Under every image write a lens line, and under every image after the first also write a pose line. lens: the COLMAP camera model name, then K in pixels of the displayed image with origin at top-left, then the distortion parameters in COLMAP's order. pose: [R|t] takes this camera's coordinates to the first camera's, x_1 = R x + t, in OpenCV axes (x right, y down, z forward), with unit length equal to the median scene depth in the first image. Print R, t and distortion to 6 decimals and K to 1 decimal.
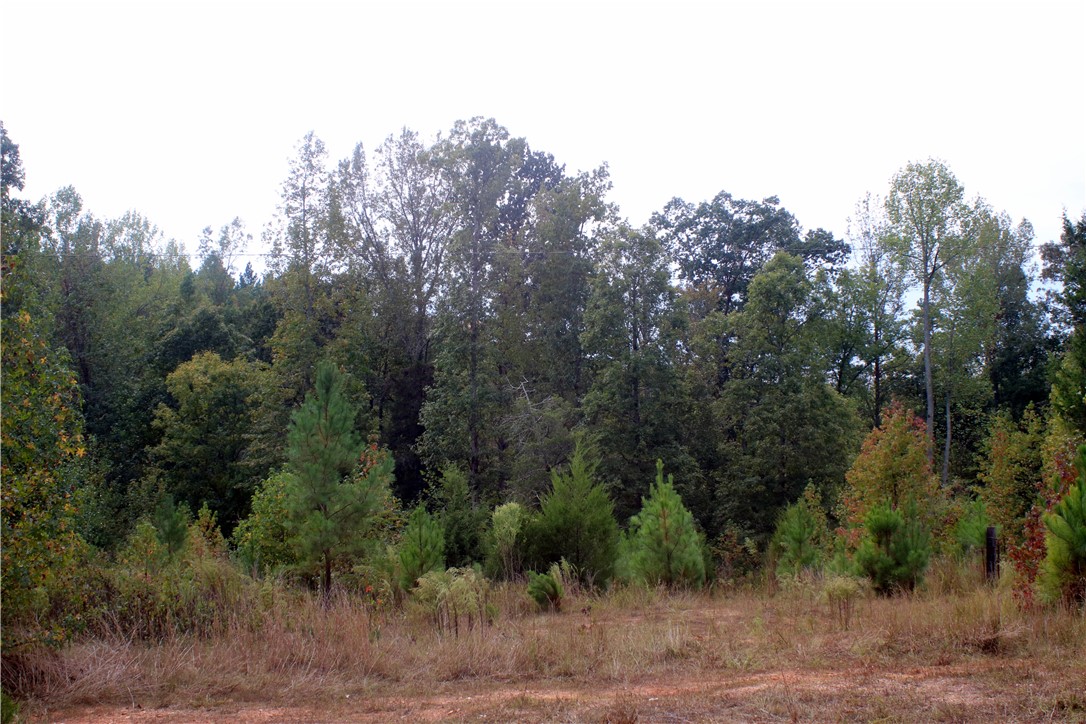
lens RADIAL K [[1416.0, 0, 526.6], [0, 1416.0, 353.7], [0, 0, 1]] dist [-0.125517, 0.037089]
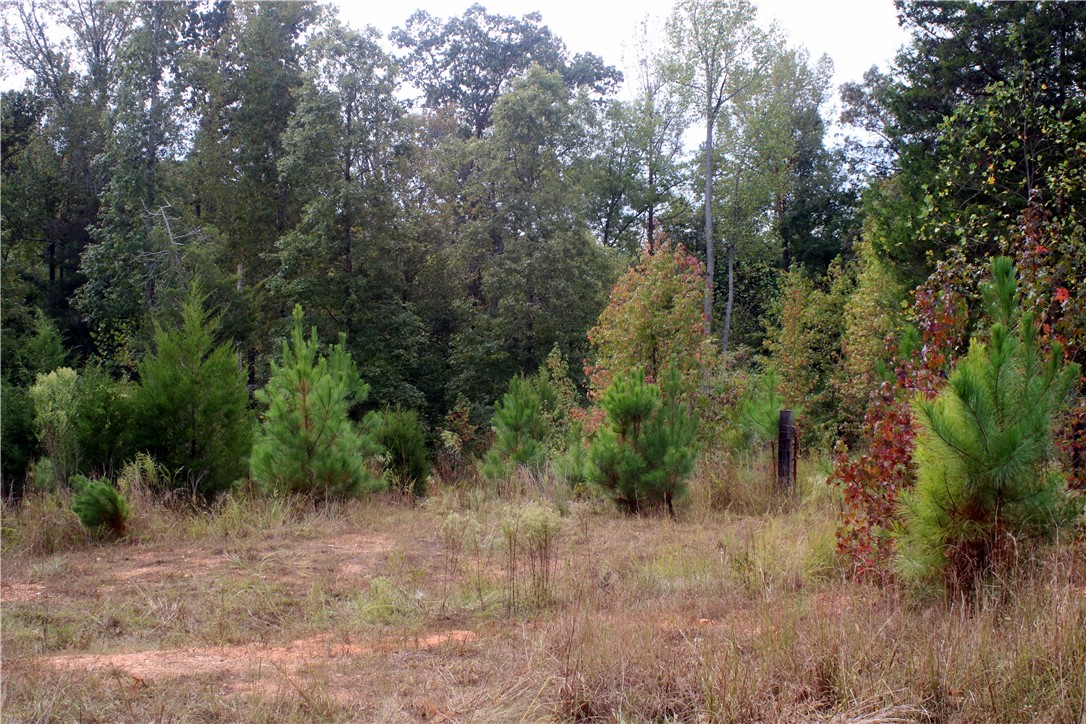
lens RADIAL K [[1416.0, 0, 526.6], [0, 1416.0, 353.7], [0, 0, 1]] dist [-0.125517, 0.037089]
pose [[0.988875, 0.006459, 0.148610, 0.047573], [-0.019986, 0.995767, 0.089709, 0.016965], [-0.147401, -0.091681, 0.984818, 0.156359]]
